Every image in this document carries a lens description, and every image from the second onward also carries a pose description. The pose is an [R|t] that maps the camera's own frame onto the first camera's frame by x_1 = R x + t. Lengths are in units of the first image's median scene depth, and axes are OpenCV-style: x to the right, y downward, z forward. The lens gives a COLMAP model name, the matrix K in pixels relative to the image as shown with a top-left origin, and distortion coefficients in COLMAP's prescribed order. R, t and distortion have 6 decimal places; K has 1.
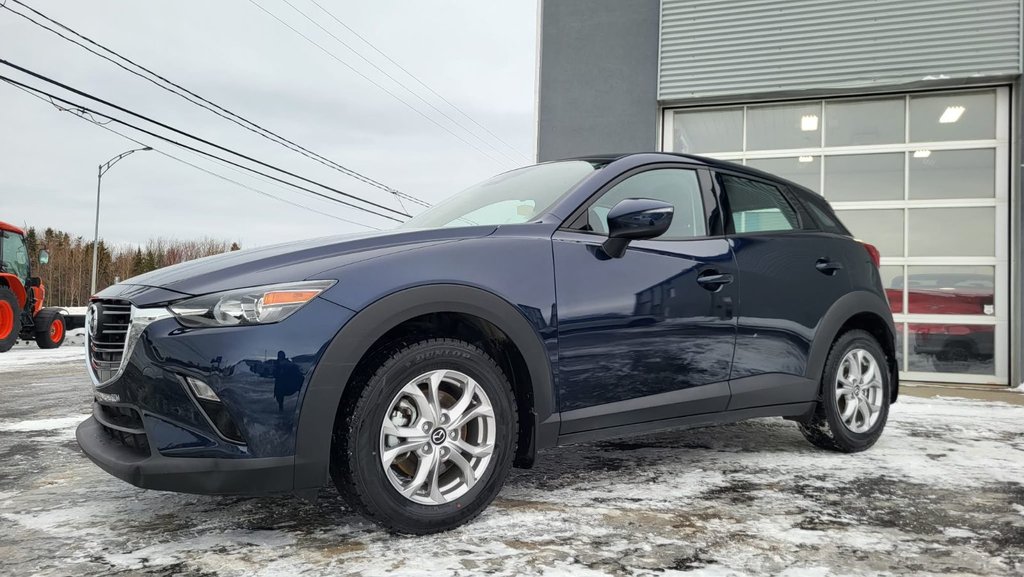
lens RADIAL K [[777.2, 0, 525.3], [0, 777.2, 289.8], [0, 0, 1]] dist [0.062276, -0.053063]
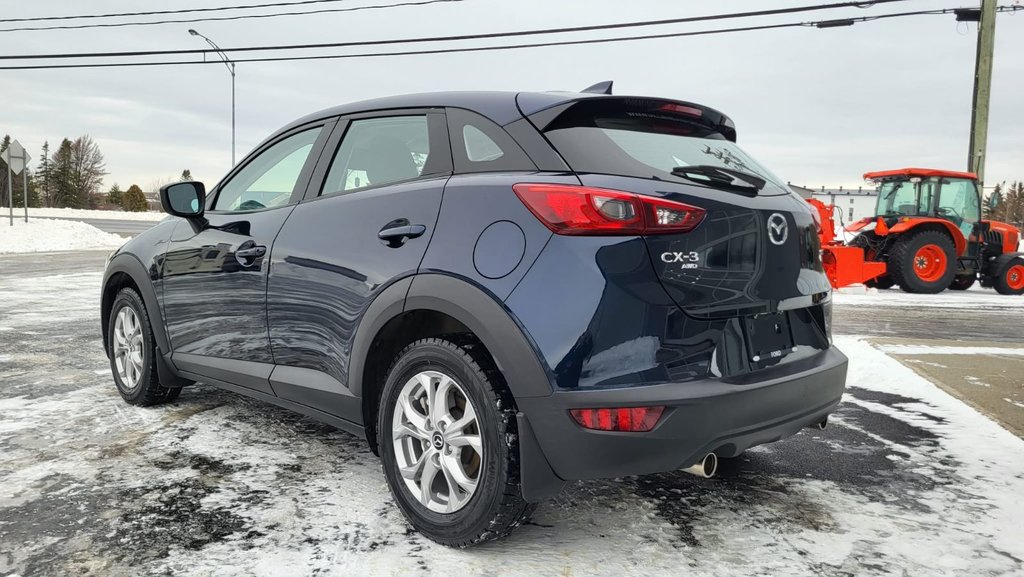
lens RADIAL K [[777.2, 0, 504.5], [0, 777.2, 279.1], [0, 0, 1]] dist [0.062276, -0.053063]
pose [[0.129008, 0.059020, -0.989886, 1.568458], [0.009244, 0.998112, 0.060716, -0.046907], [0.991601, -0.016983, 0.128219, 1.521443]]
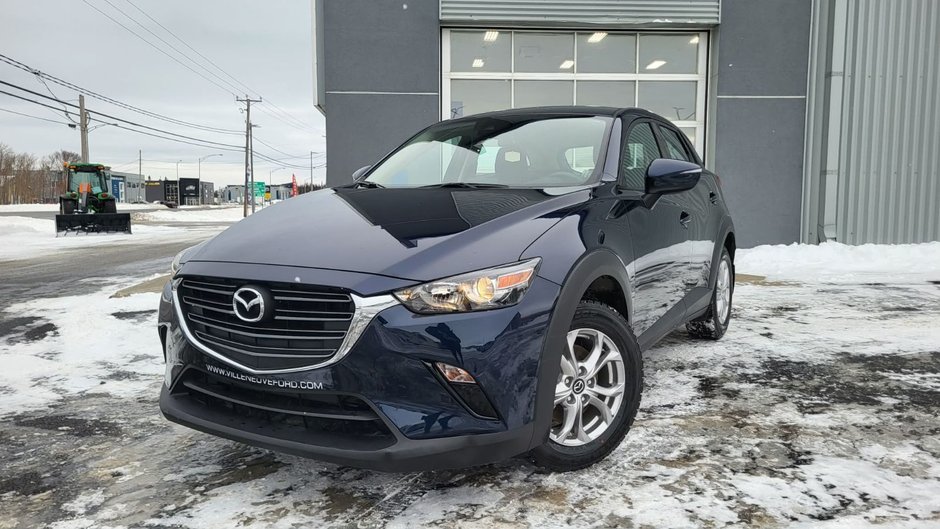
lens RADIAL K [[713.4, 0, 473.0], [0, 713.4, 261.7], [0, 0, 1]] dist [0.062276, -0.053063]
pose [[0.918260, -0.058992, 0.391560, -0.653309], [0.009270, 0.991772, 0.127680, -0.121662], [-0.395870, -0.113613, 0.911251, 0.128356]]
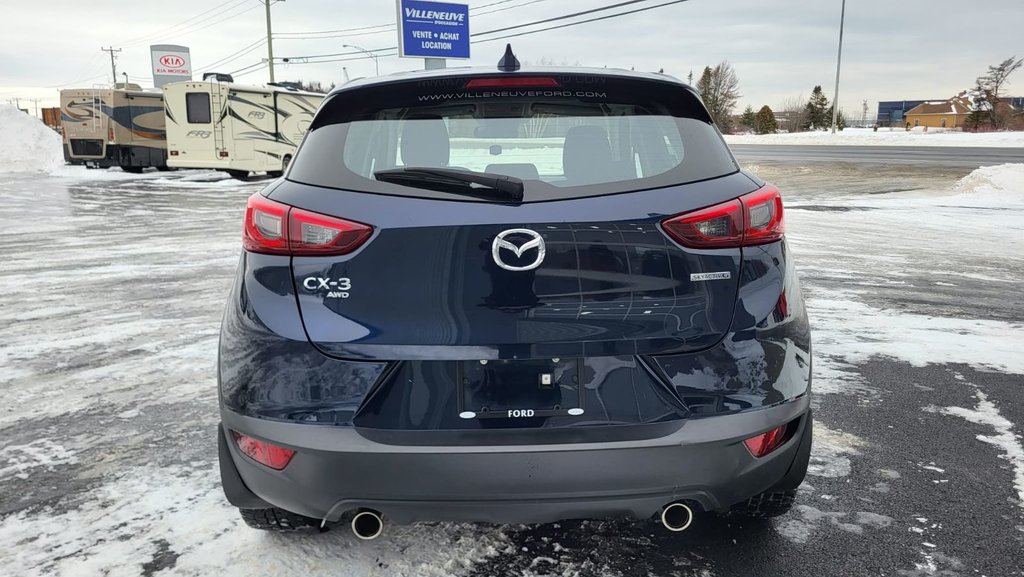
lens RADIAL K [[777.2, 0, 505.6], [0, 777.2, 281.4], [0, 0, 1]] dist [0.062276, -0.053063]
pose [[-0.595483, 0.138960, -0.791258, 1.236361], [0.027916, 0.987911, 0.152487, -0.125124], [0.802882, 0.068715, -0.592164, 2.373702]]
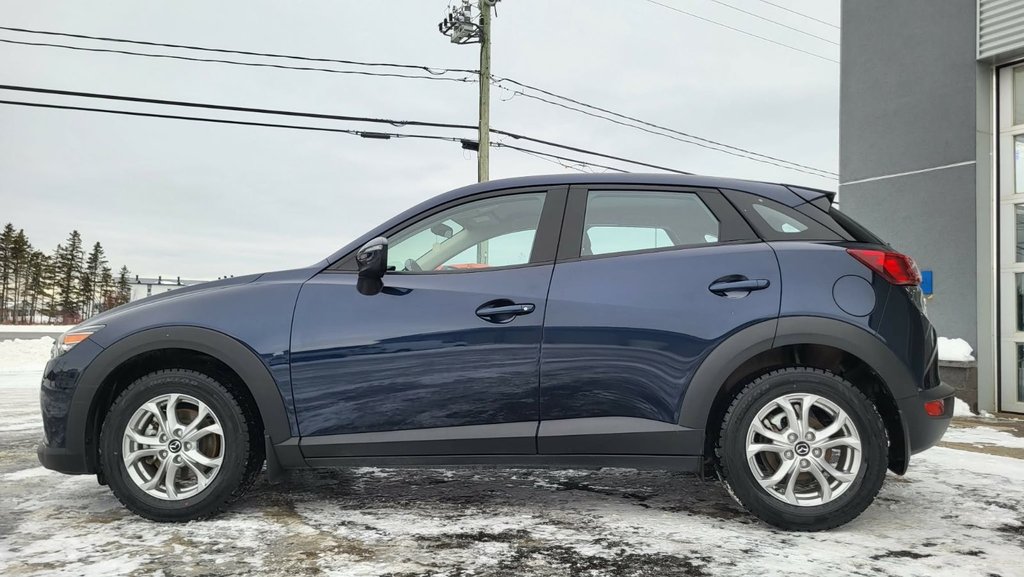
lens RADIAL K [[777.2, 0, 518.5], [0, 777.2, 289.7], [0, 0, 1]] dist [0.062276, -0.053063]
pose [[0.746296, -0.039986, -0.664412, 1.128299], [0.024619, 0.999169, -0.032479, -0.010794], [0.665159, 0.007881, 0.746661, 0.403543]]
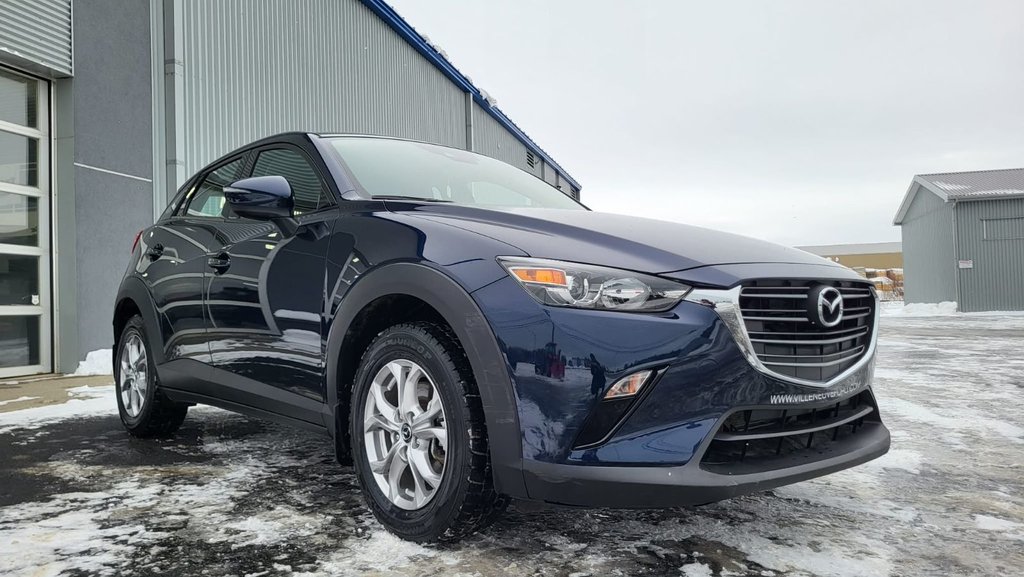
lens RADIAL K [[777.2, 0, 512.0], [0, 777.2, 289.9], [0, 0, 1]] dist [0.062276, -0.053063]
pose [[-0.081130, 0.004367, 0.996694, -1.370697], [-0.012597, 0.999906, -0.005406, 0.030594], [-0.996624, -0.012994, -0.081067, 1.430148]]
